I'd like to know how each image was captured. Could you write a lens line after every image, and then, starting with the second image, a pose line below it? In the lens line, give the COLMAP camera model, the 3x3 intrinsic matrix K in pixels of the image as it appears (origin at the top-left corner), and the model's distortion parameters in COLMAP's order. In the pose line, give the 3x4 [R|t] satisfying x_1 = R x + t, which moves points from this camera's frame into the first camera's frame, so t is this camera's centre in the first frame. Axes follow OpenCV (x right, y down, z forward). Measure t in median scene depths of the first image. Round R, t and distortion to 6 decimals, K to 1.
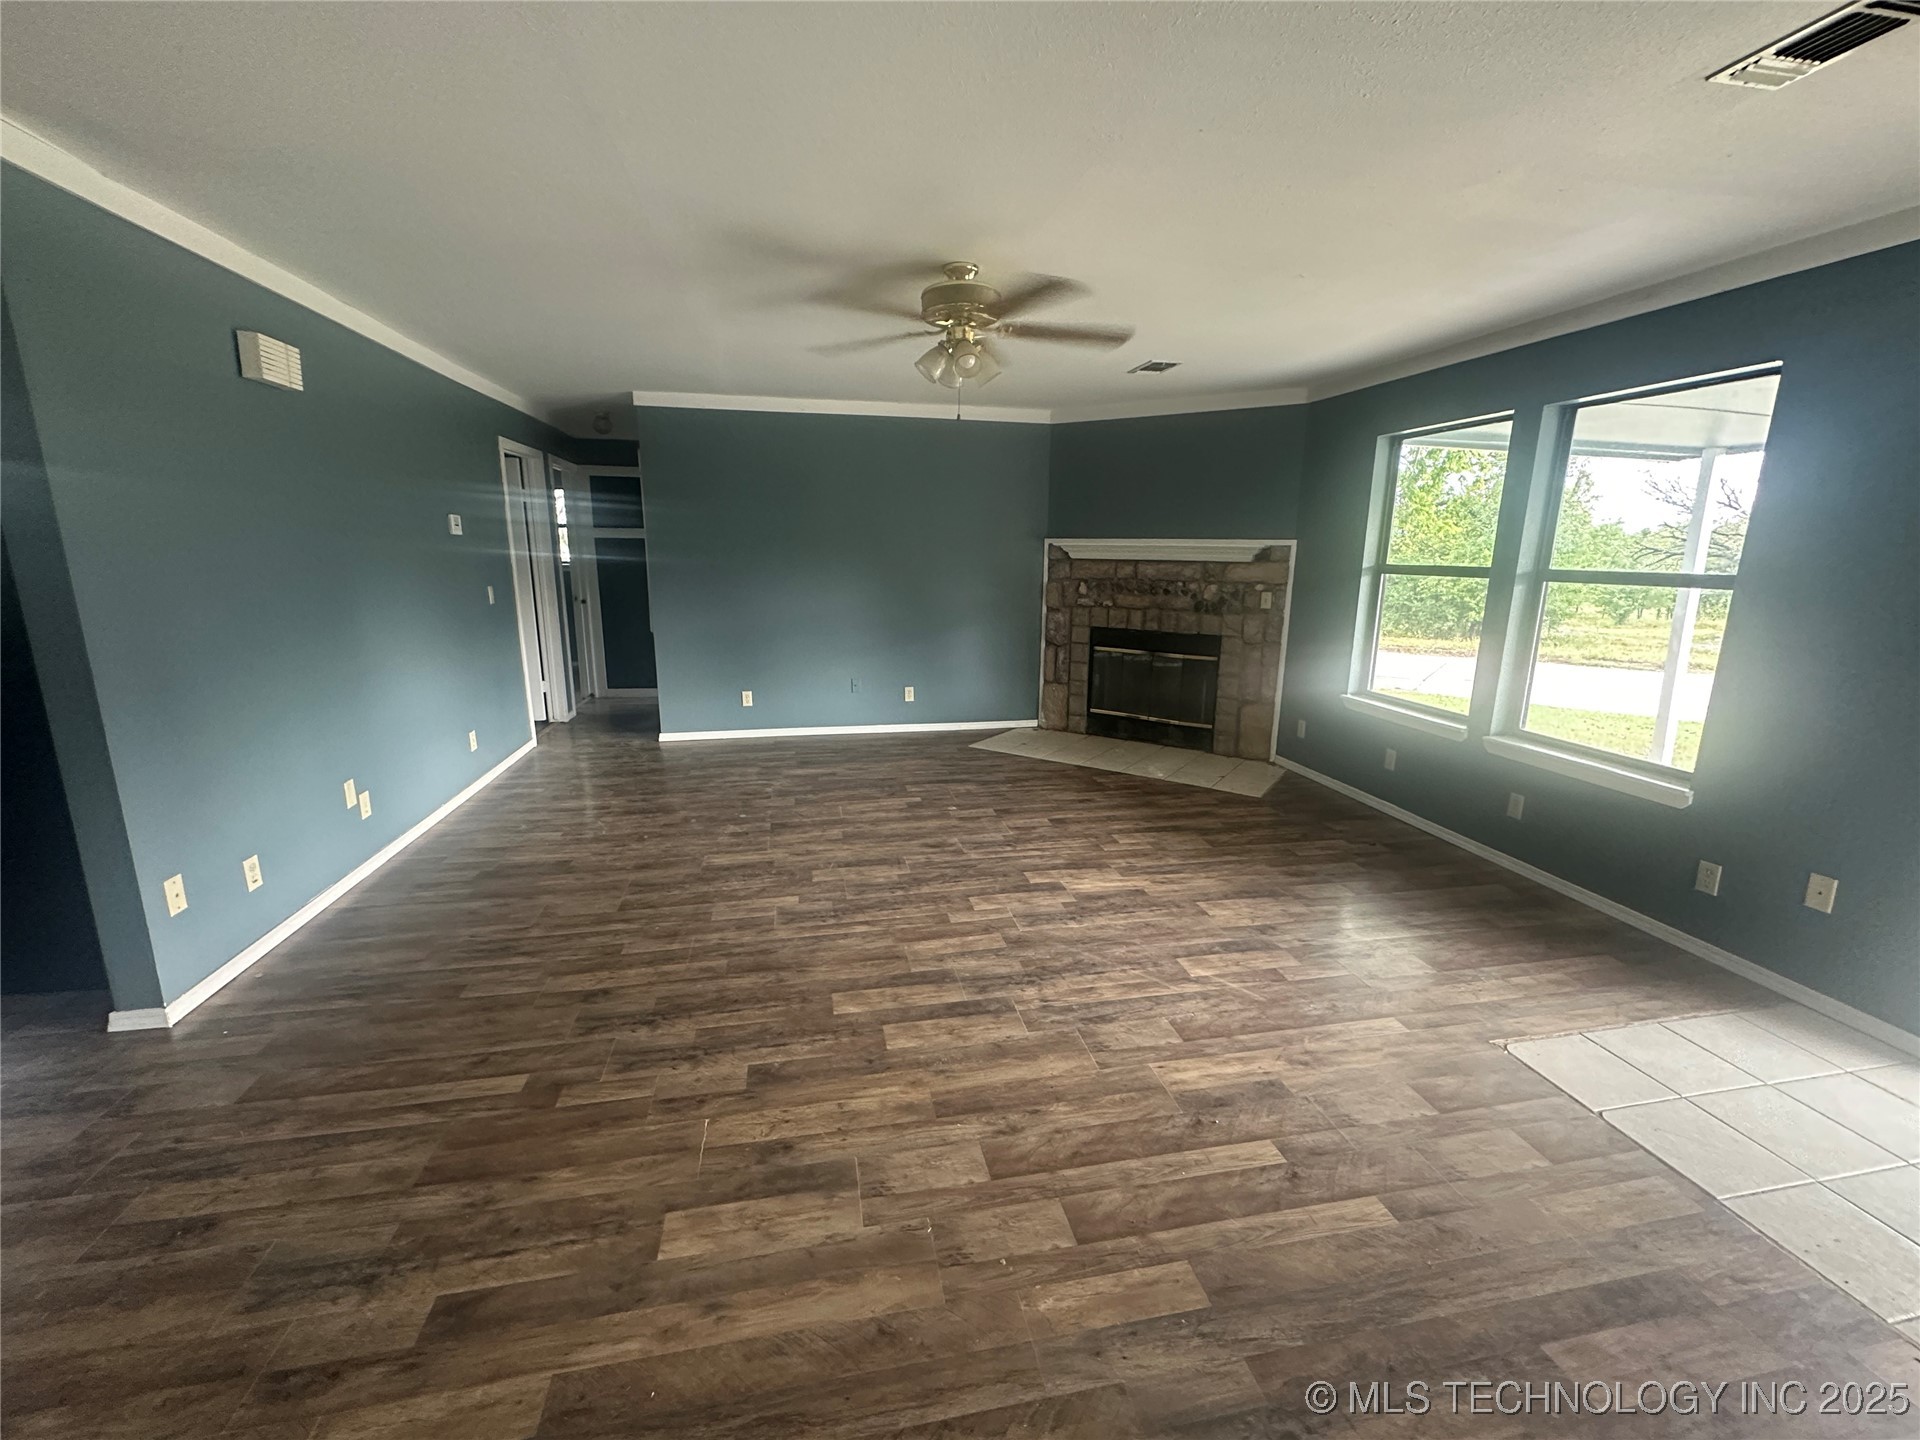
lens RADIAL K [[792.4, 0, 948.6], [0, 792.4, 710.5], [0, 0, 1]] dist [-0.004577, 0.000986]
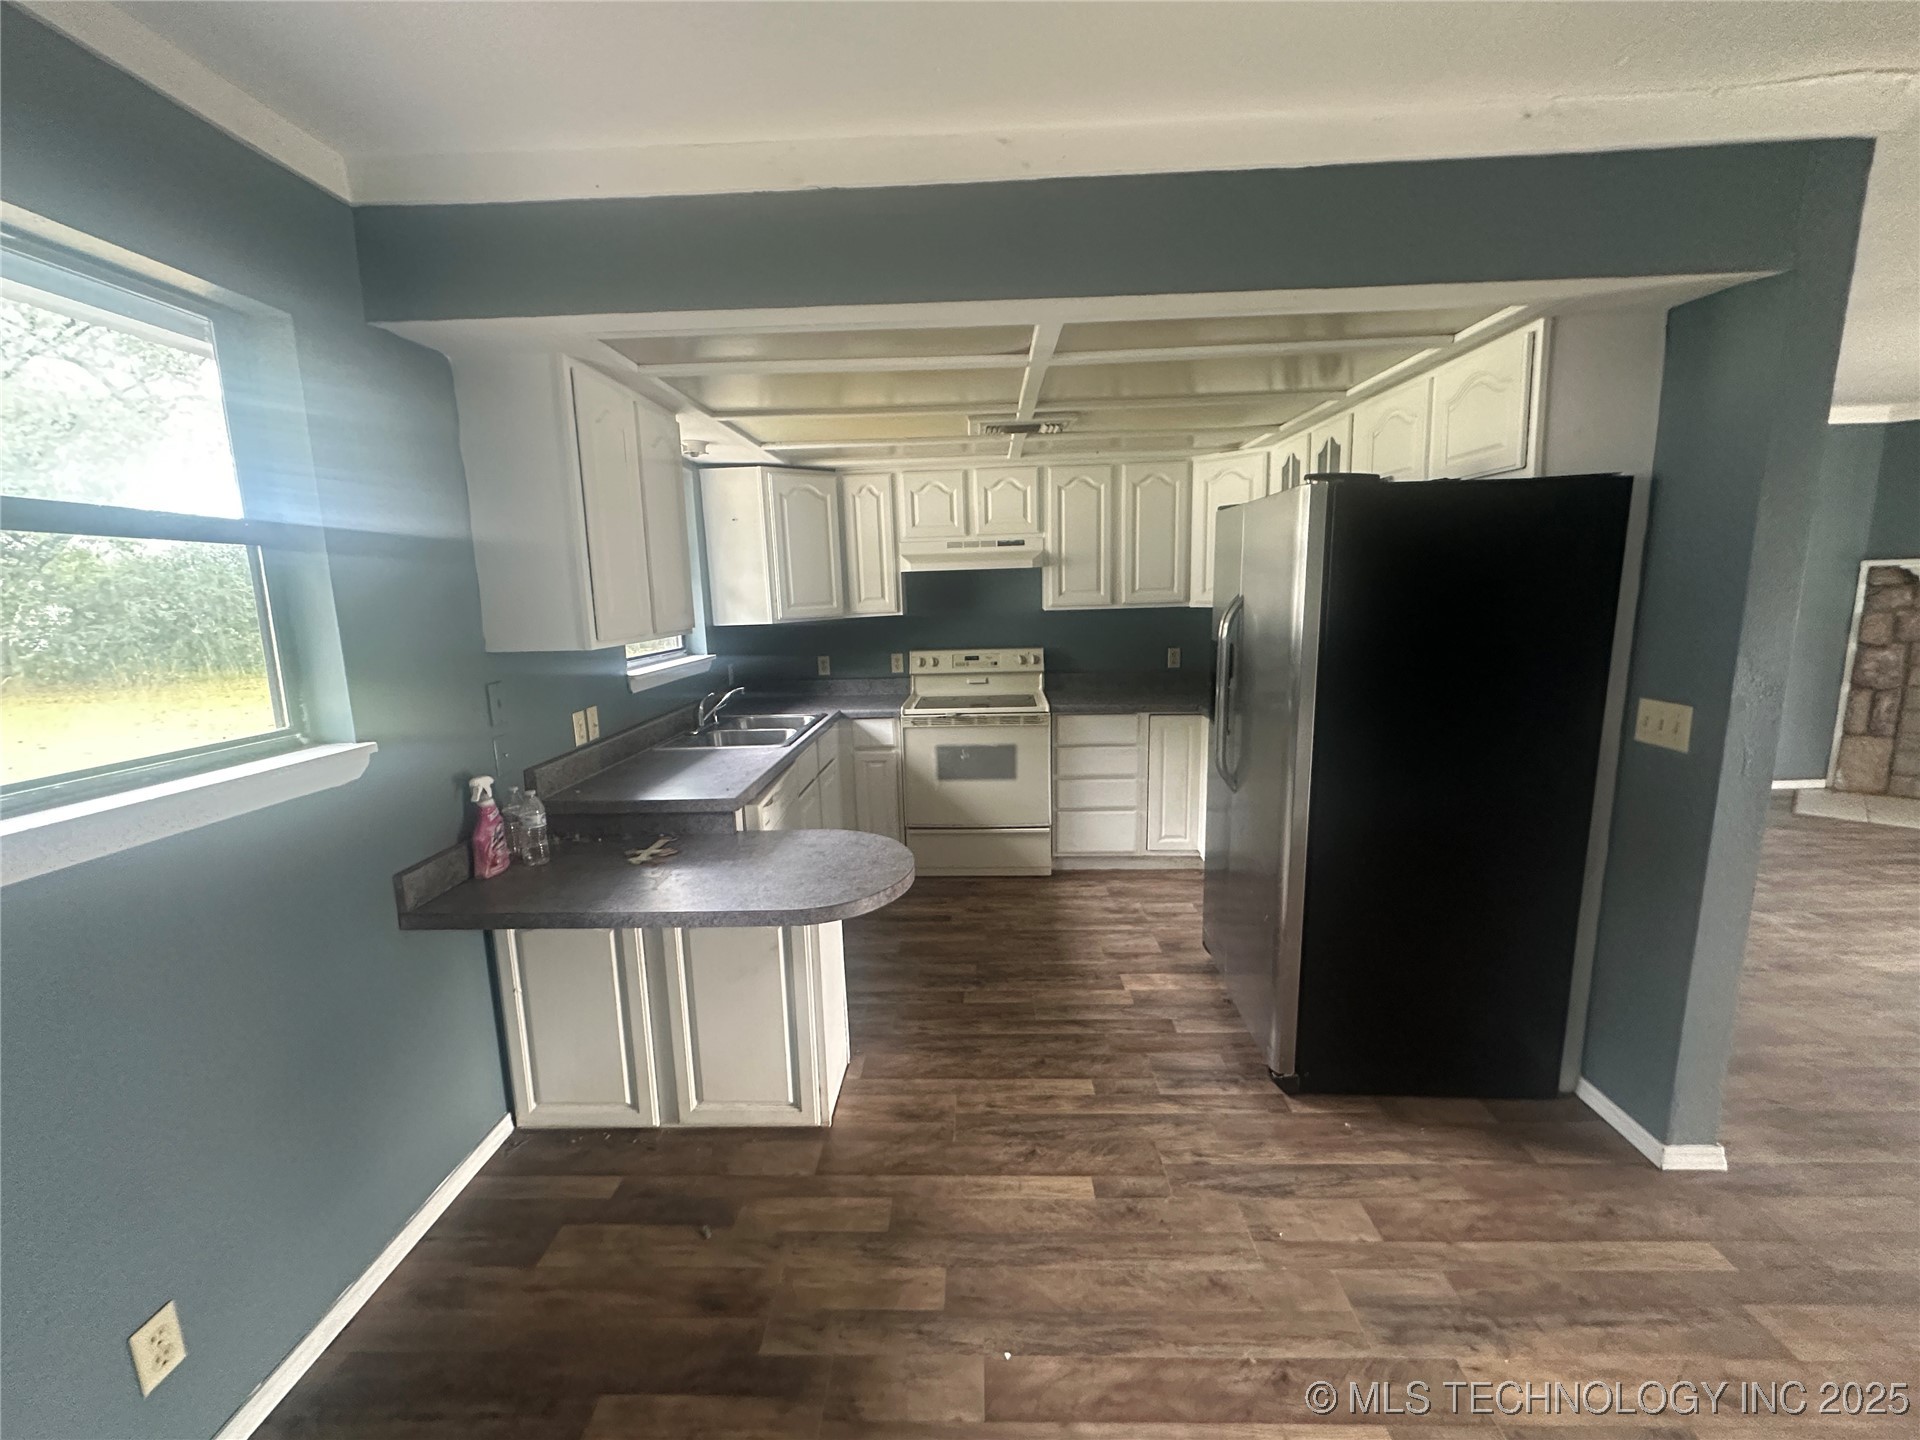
lens RADIAL K [[792.4, 0, 957.0], [0, 792.4, 721.1], [0, 0, 1]] dist [-0.004577, 0.000986]
pose [[0.974194, 0.000954, -0.225709, -0.943006], [-0.008371, 0.999456, -0.031904, -0.024902], [0.225556, 0.032970, 0.973672, -0.008404]]
